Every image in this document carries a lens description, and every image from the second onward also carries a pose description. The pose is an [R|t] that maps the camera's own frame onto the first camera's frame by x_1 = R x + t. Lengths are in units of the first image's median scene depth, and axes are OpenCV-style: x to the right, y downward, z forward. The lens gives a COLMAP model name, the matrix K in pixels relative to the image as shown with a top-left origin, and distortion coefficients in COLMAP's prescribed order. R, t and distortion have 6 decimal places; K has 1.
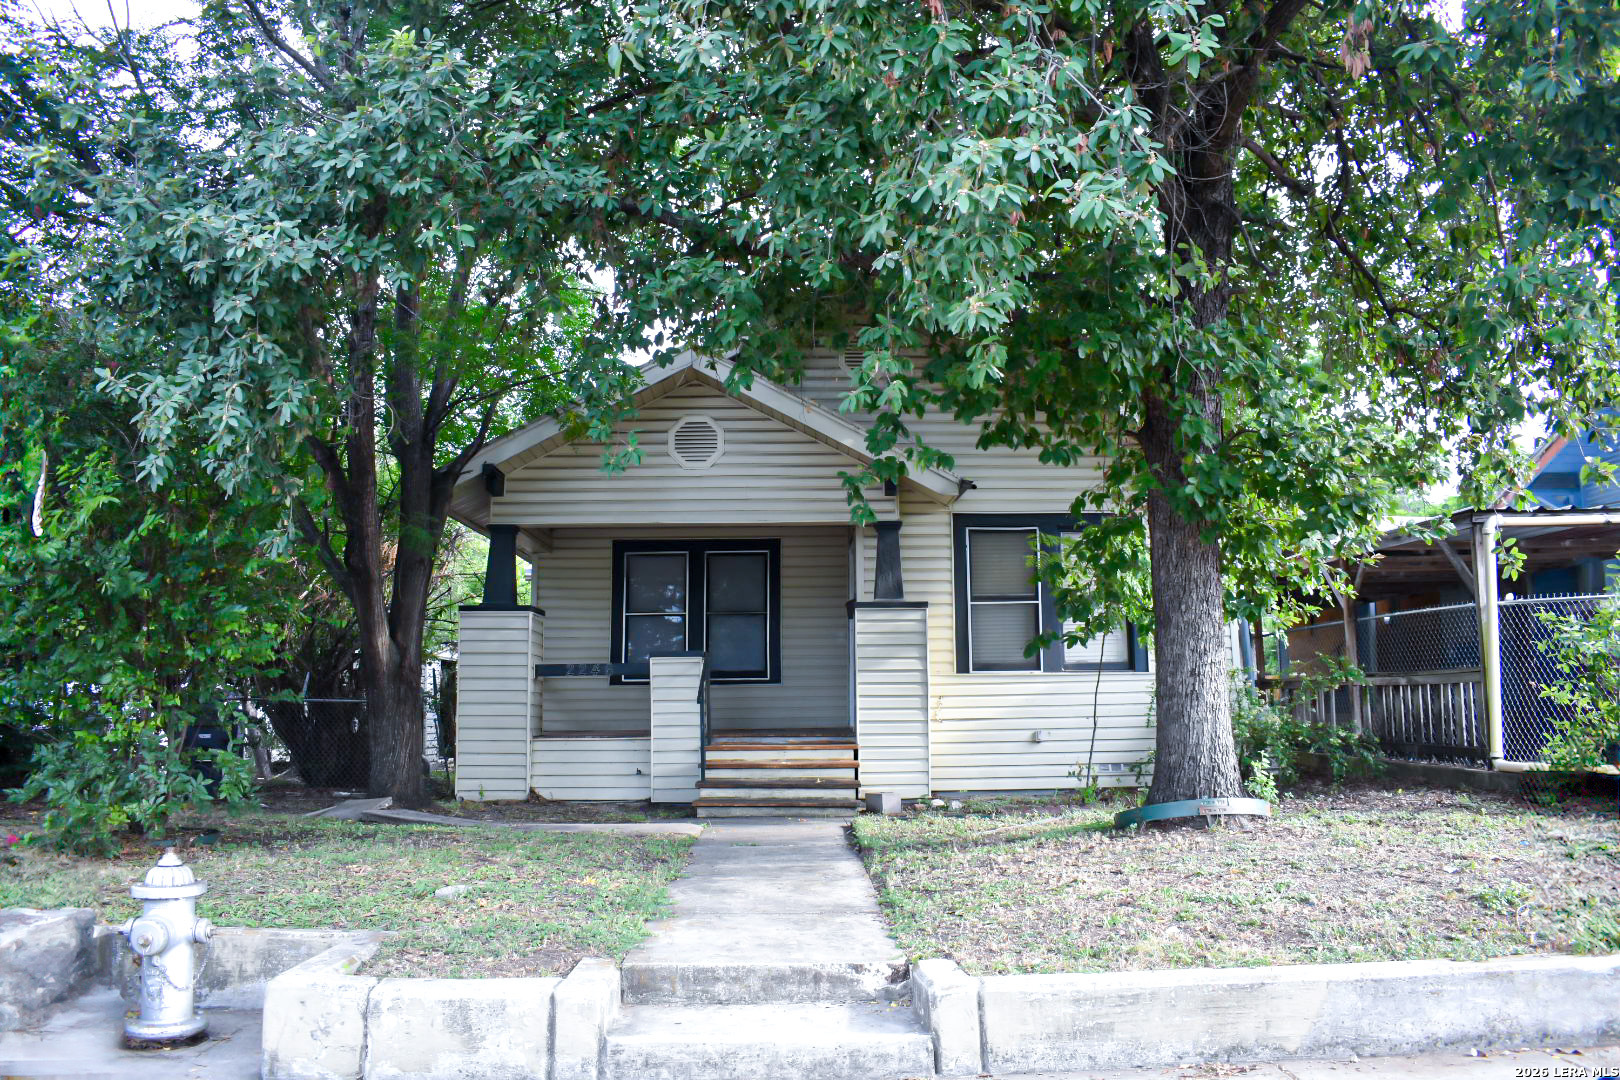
lens RADIAL K [[1255.6, 0, 810.2], [0, 1255.6, 541.8], [0, 0, 1]] dist [-0.060797, 0.008318]
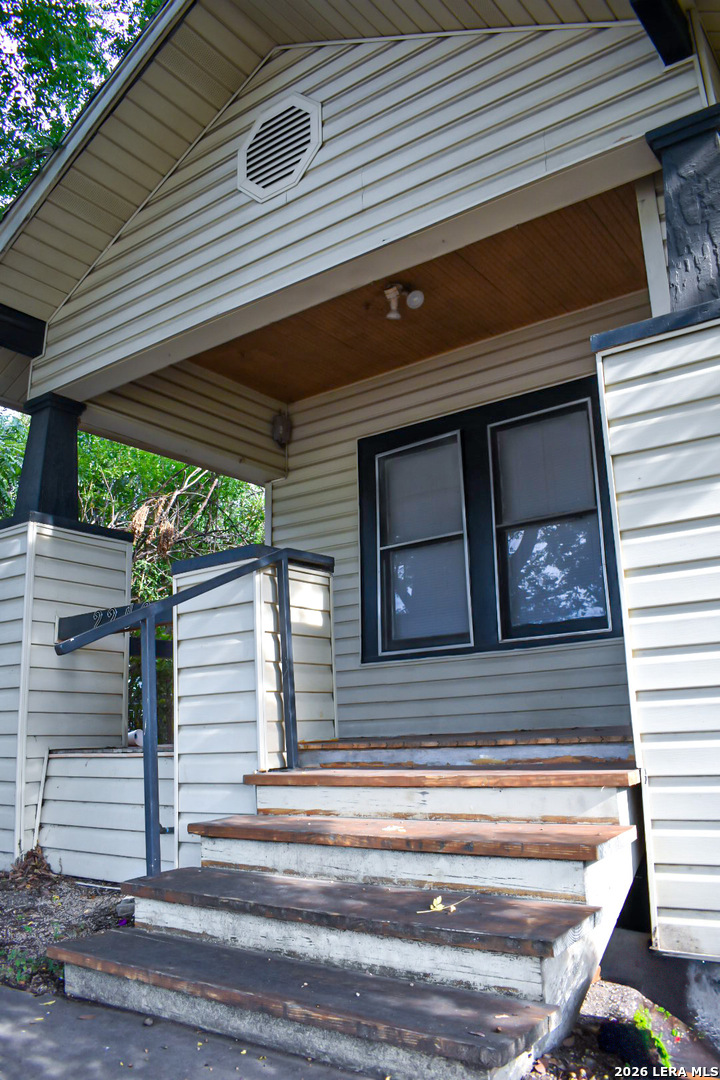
lens RADIAL K [[837.1, 0, 359.8], [0, 837.1, 539.1], [0, 0, 1]] dist [-0.060797, 0.008318]
pose [[0.794110, -0.153414, -0.588093, 0.107369], [0.102809, 0.987581, -0.118803, 0.119618], [0.599015, 0.033881, 0.800020, 0.773886]]
